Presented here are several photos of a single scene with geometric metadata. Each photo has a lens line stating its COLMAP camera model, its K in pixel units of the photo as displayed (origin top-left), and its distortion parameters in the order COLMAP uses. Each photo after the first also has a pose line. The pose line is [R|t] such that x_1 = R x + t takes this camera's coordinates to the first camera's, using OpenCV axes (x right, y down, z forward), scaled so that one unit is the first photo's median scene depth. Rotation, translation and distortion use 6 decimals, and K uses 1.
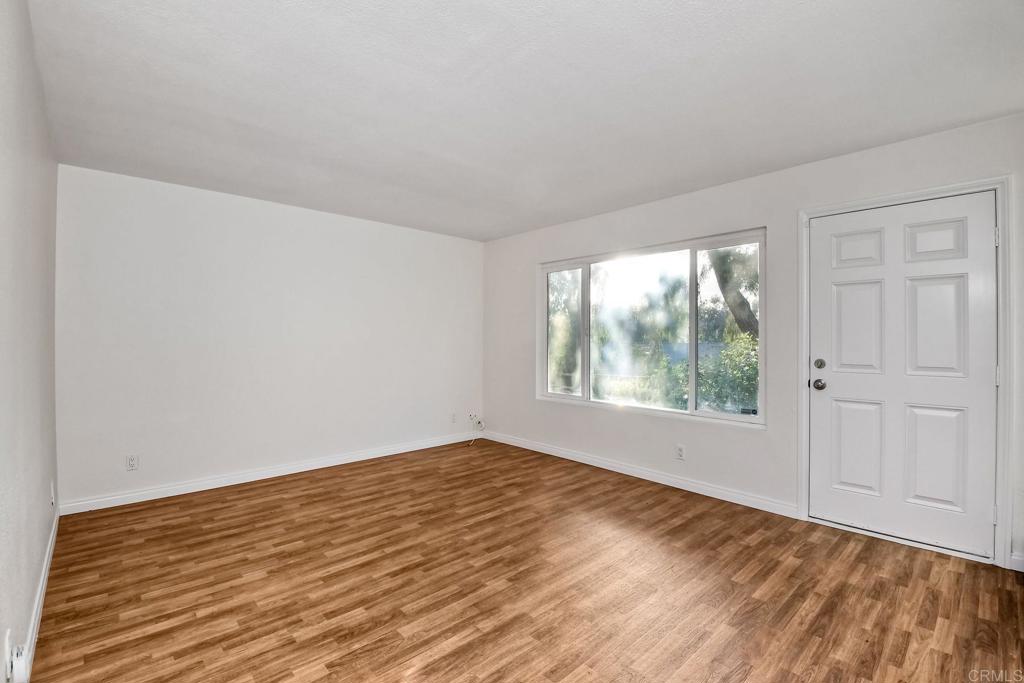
lens RADIAL K [[456.8, 0, 512.0], [0, 456.8, 341.5], [0, 0, 1]] dist [-0.029176, -0.001066]
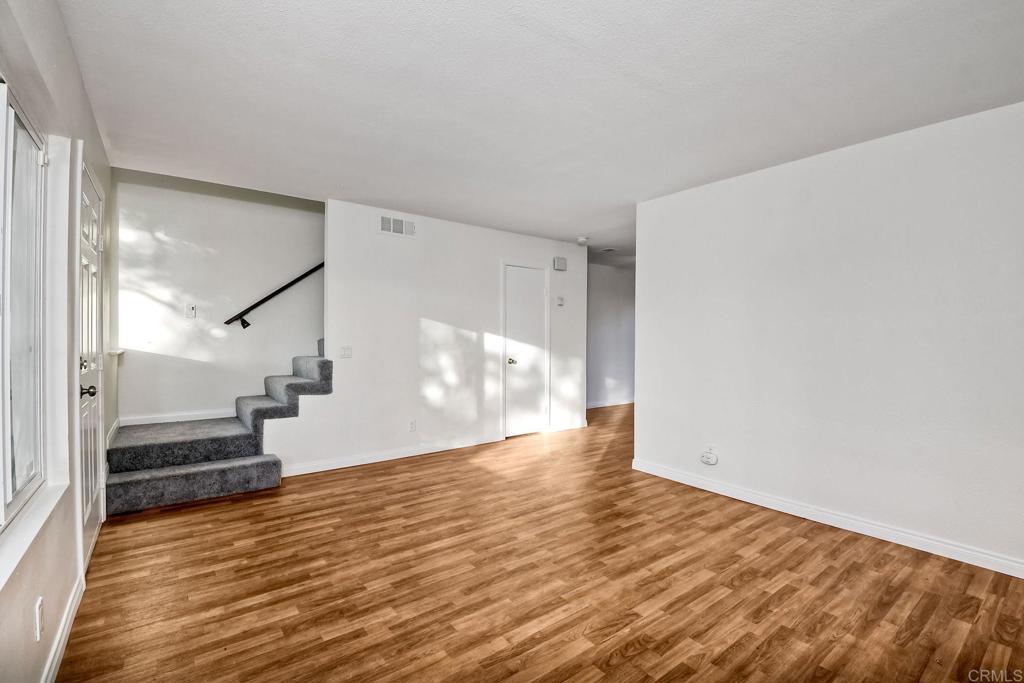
lens RADIAL K [[456.8, 0, 512.0], [0, 456.8, 341.5], [0, 0, 1]] dist [-0.029176, -0.001066]
pose [[-0.995528, -0.010111, 0.093924, -0.095741], [-0.008530, 0.999815, 0.017210, -0.005424], [-0.094080, 0.016332, -0.995431, 2.015092]]
